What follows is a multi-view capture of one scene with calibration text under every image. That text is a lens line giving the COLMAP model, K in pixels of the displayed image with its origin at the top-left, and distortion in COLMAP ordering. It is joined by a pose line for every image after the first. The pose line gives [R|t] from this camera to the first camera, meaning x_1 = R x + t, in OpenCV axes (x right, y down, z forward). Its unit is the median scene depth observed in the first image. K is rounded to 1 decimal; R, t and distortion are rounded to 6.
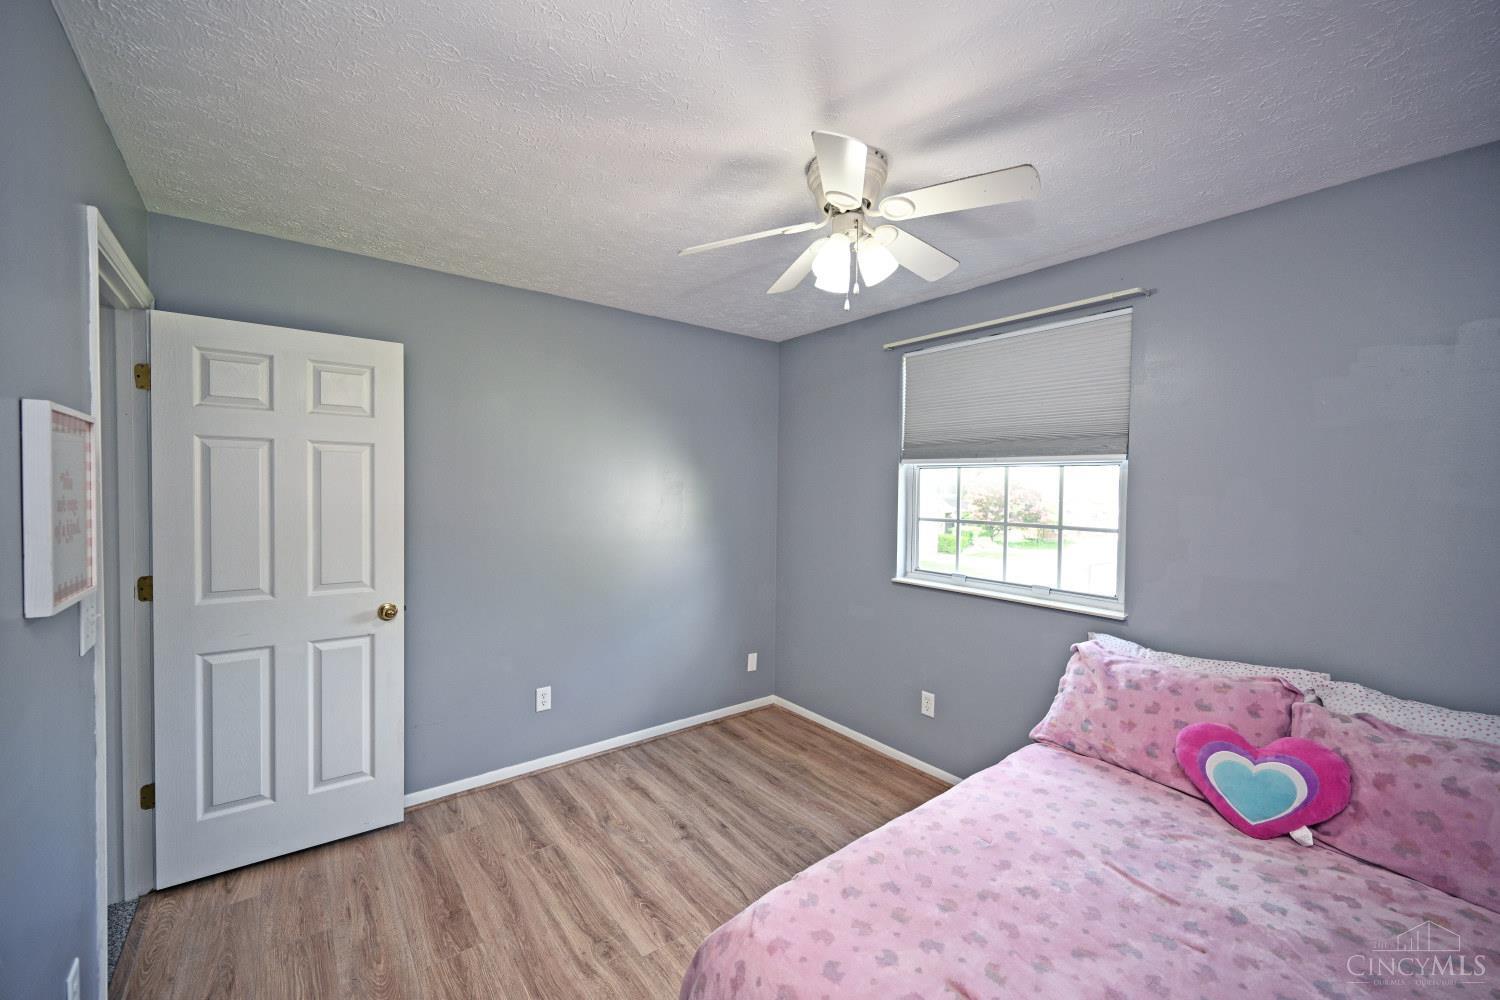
lens RADIAL K [[589.7, 0, 749.8], [0, 589.7, 499.7], [0, 0, 1]] dist [-0.002318, -0.000080]
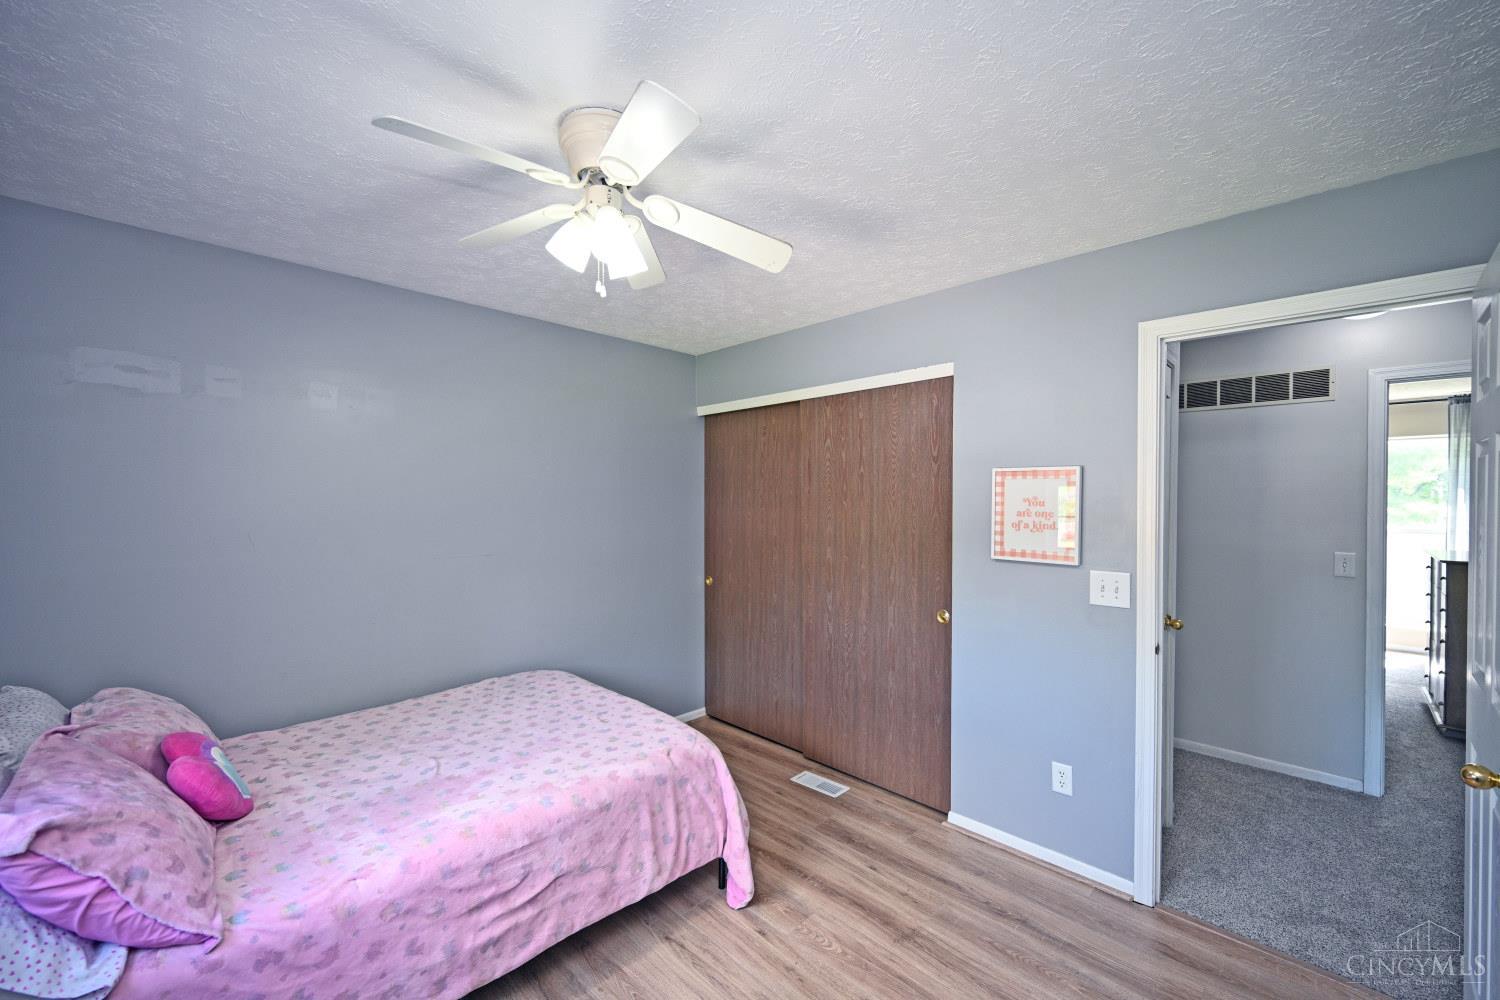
lens RADIAL K [[589.7, 0, 746.0], [0, 589.7, 503.0], [0, 0, 1]] dist [-0.002318, -0.000080]
pose [[-0.992081, -0.014024, -0.124816, 0.036005], [-0.017816, 0.999411, 0.029316, -0.029099], [0.124331, 0.031308, -0.991747, 1.124483]]
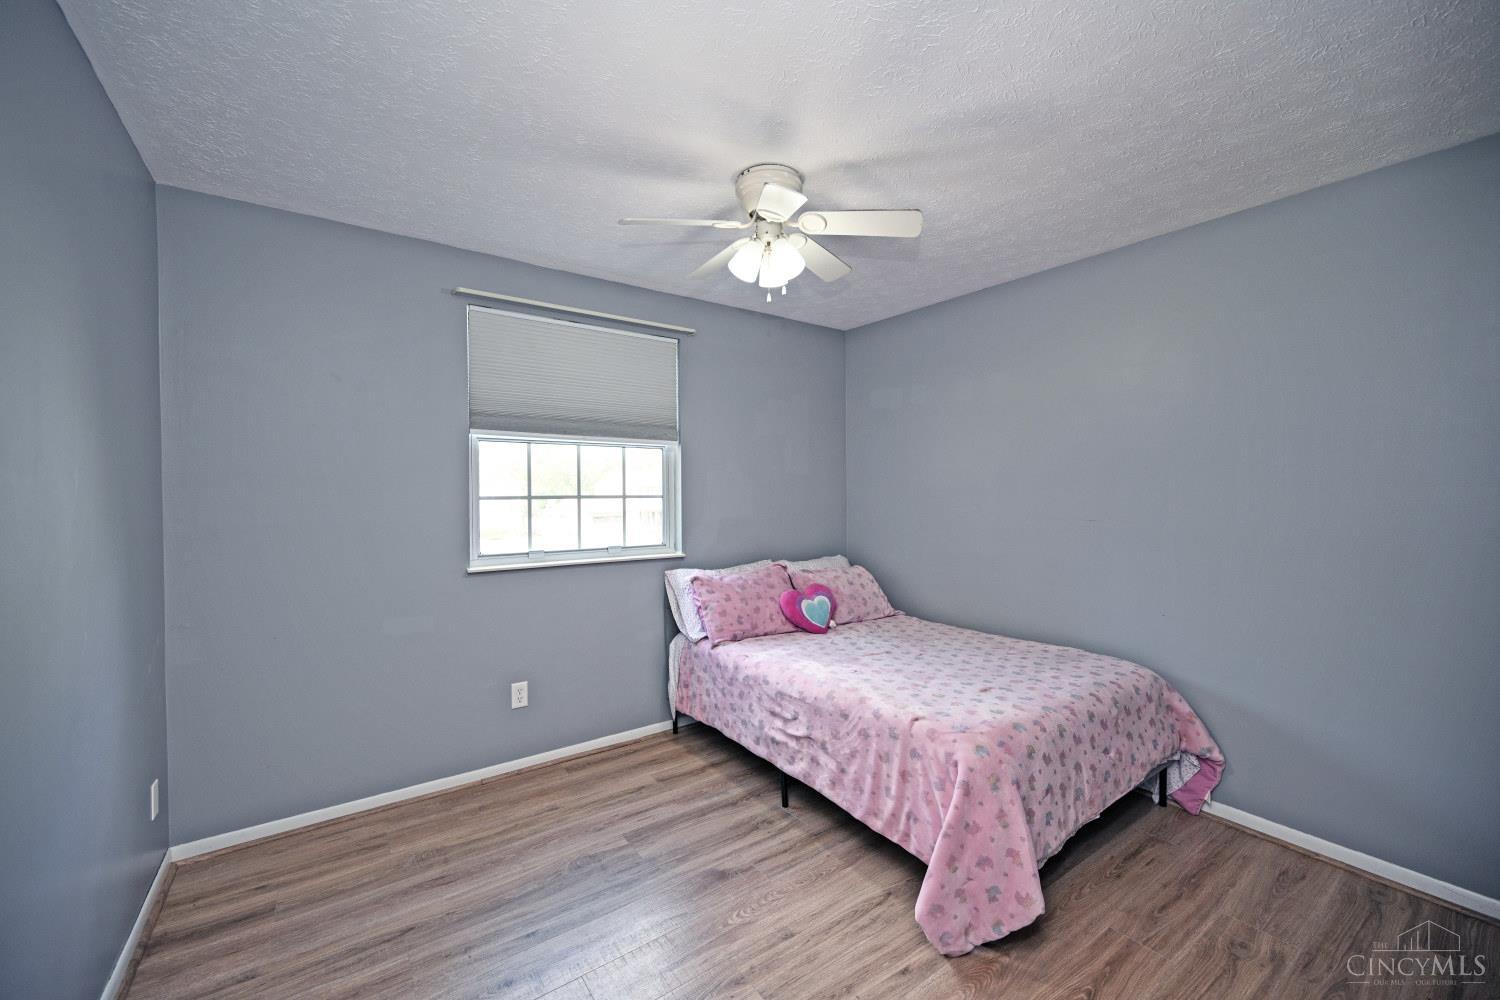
lens RADIAL K [[589.7, 0, 750.3], [0, 589.7, 498.3], [0, 0, 1]] dist [-0.002318, -0.000080]
pose [[0.038538, -0.026682, 0.998901, -0.607070], [0.025185, 0.999352, 0.025723, 0.021809], [-0.998940, 0.024166, 0.039185, 0.593471]]
